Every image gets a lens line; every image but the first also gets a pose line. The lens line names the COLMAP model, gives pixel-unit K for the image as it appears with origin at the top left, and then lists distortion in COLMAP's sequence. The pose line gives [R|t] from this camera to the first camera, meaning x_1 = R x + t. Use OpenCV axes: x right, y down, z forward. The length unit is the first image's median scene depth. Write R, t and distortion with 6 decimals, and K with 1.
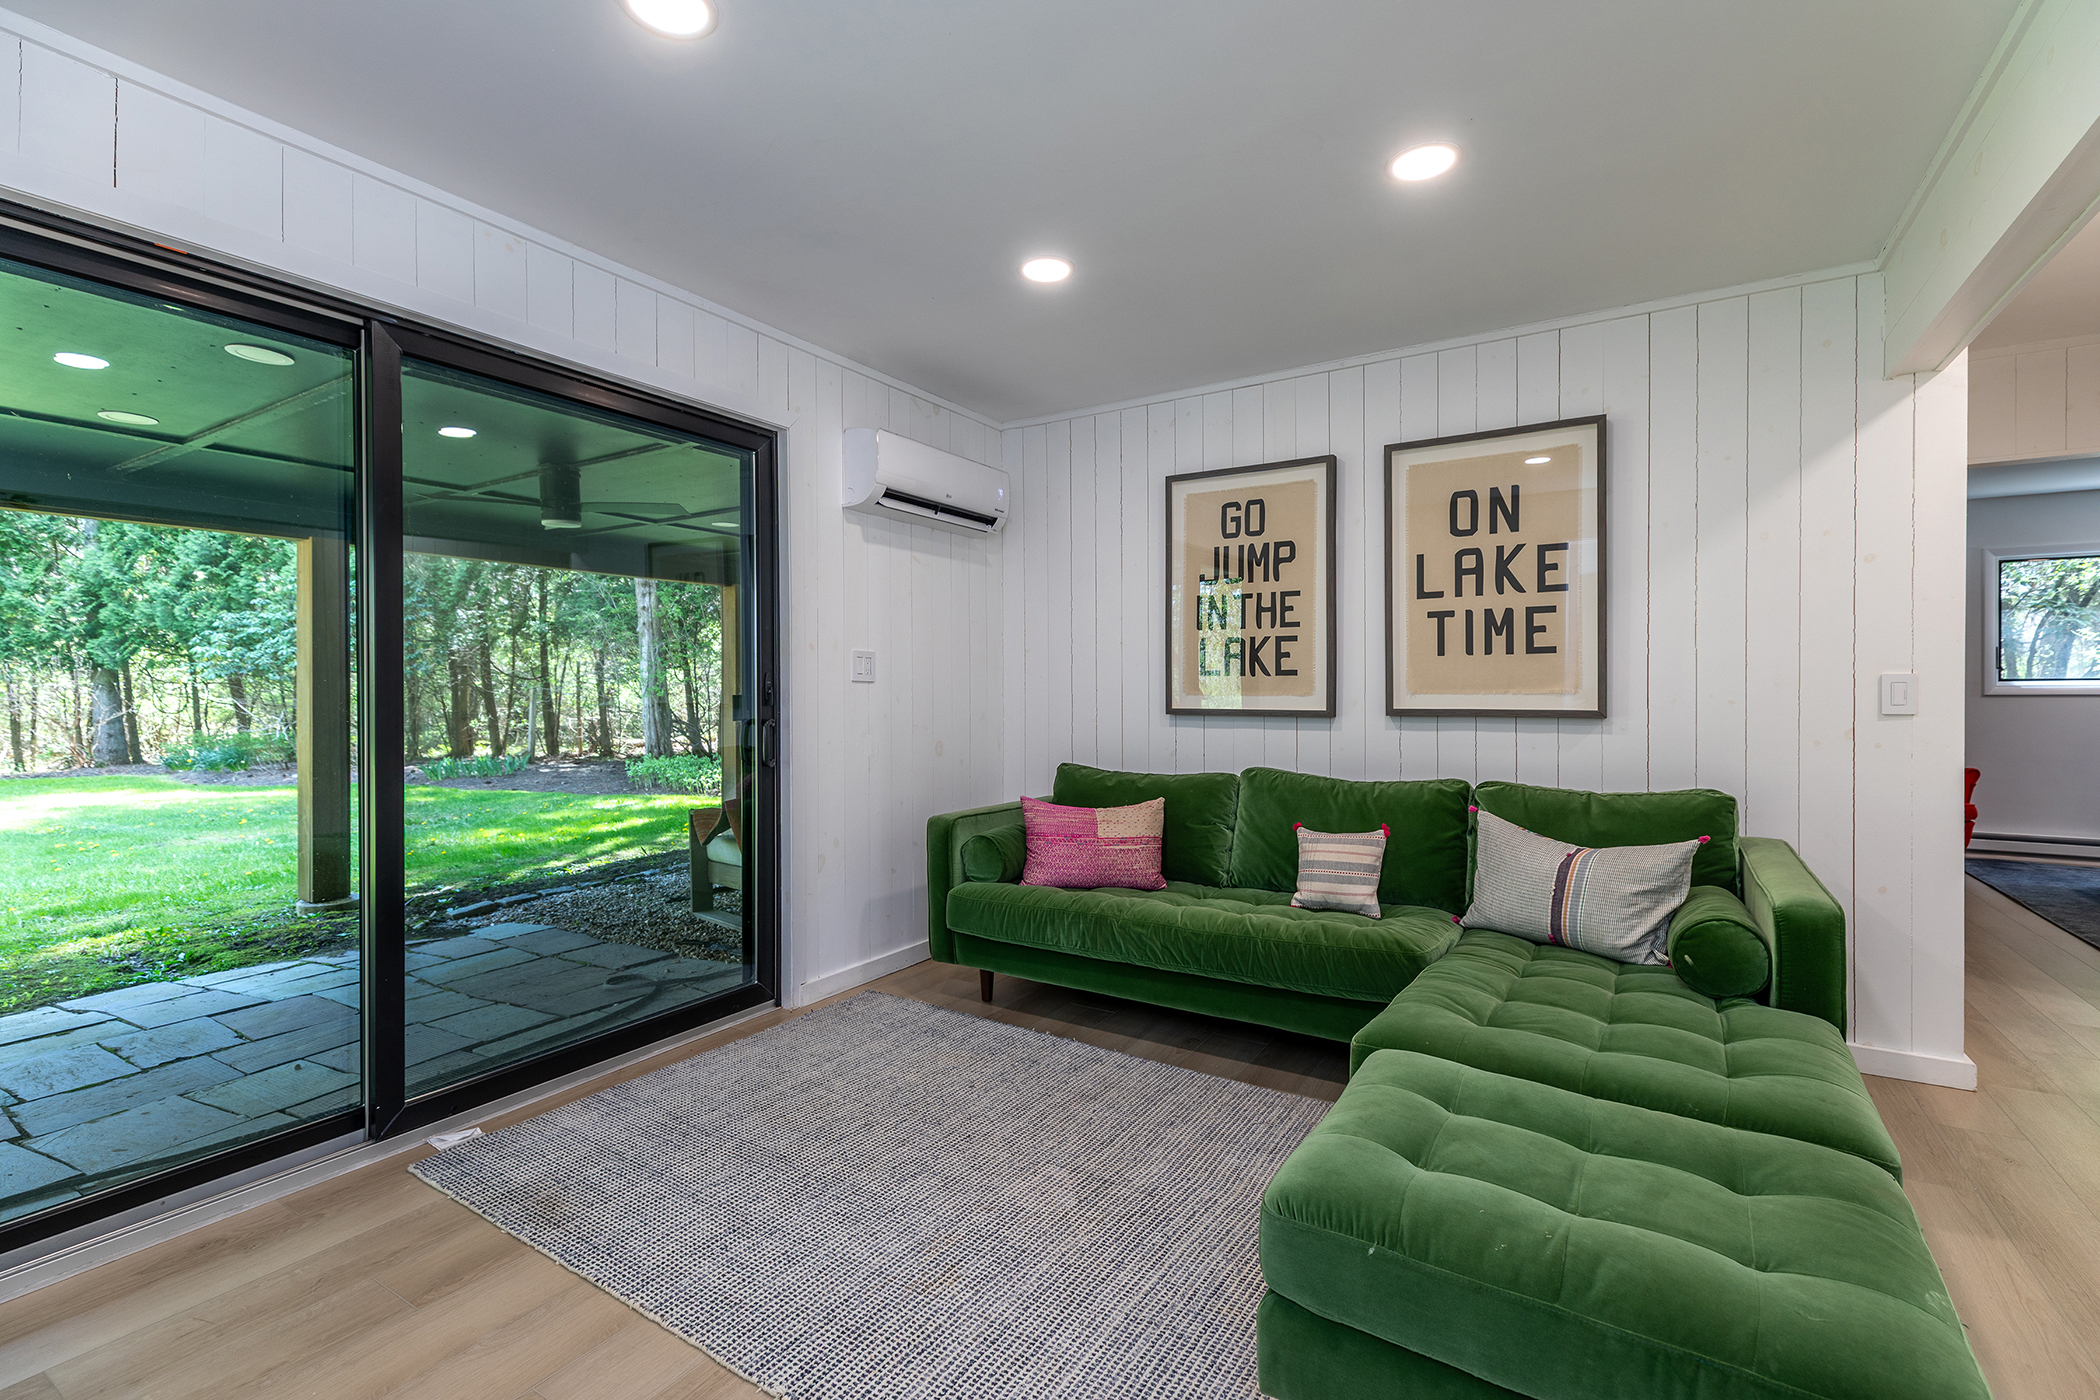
lens RADIAL K [[925.8, 0, 1067.5], [0, 925.8, 697.2], [0, 0, 1]] dist [0.001632, 0.000117]
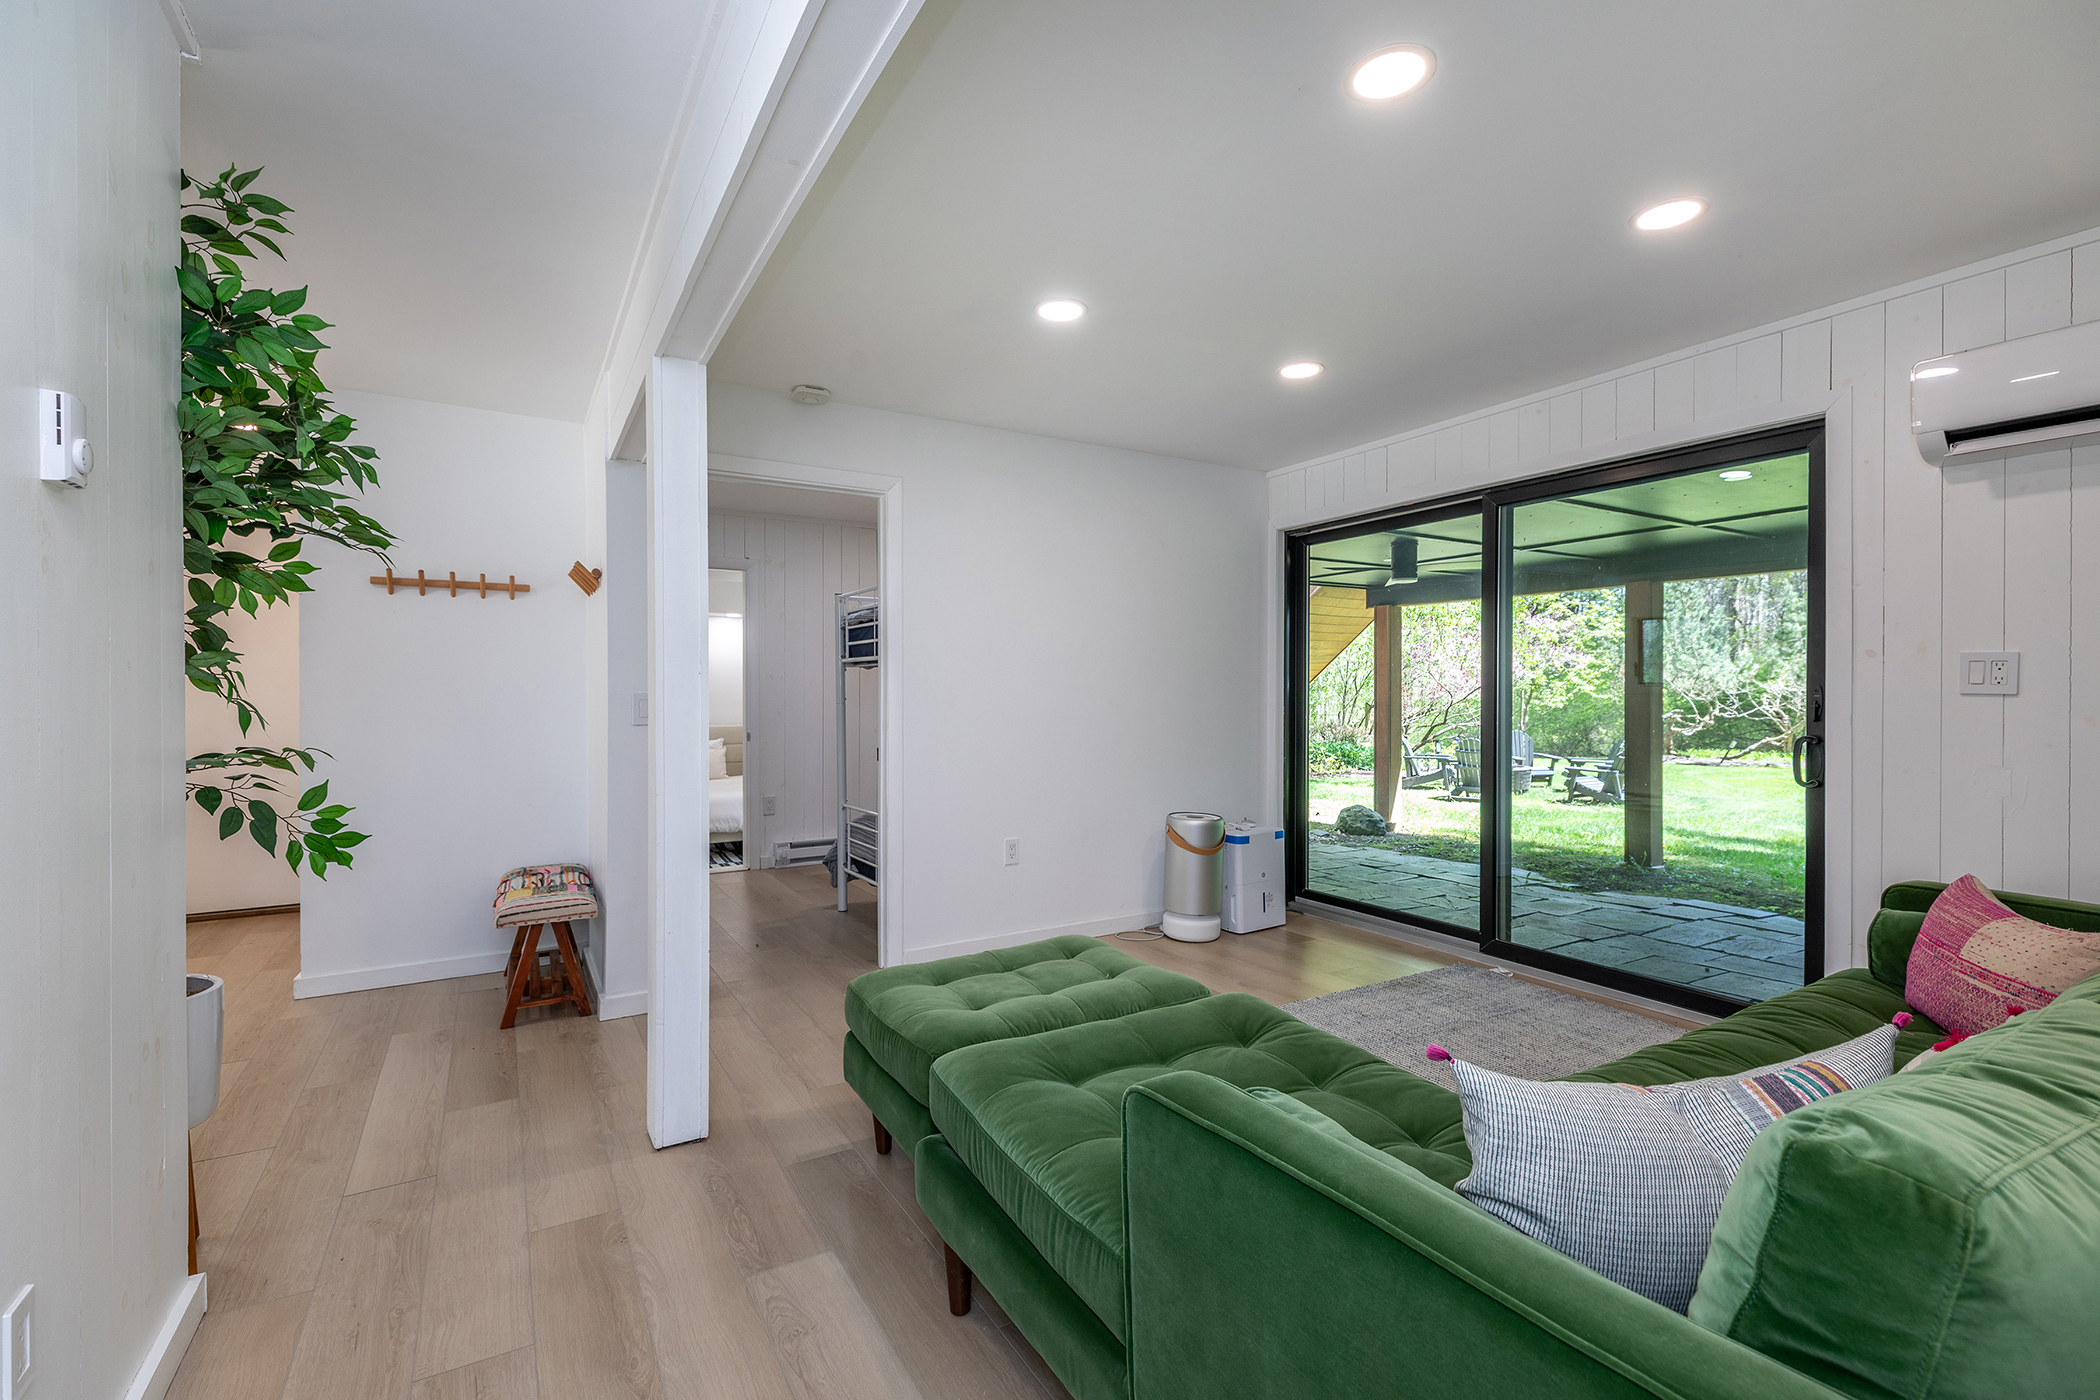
lens RADIAL K [[925.8, 0, 1067.5], [0, 925.8, 697.2], [0, 0, 1]] dist [0.001632, 0.000117]
pose [[-0.456038, 0.007179, -0.889931, 1.112098], [-0.009880, 0.999865, 0.013128, -0.023768], [0.889906, 0.014780, -0.455905, 1.017814]]
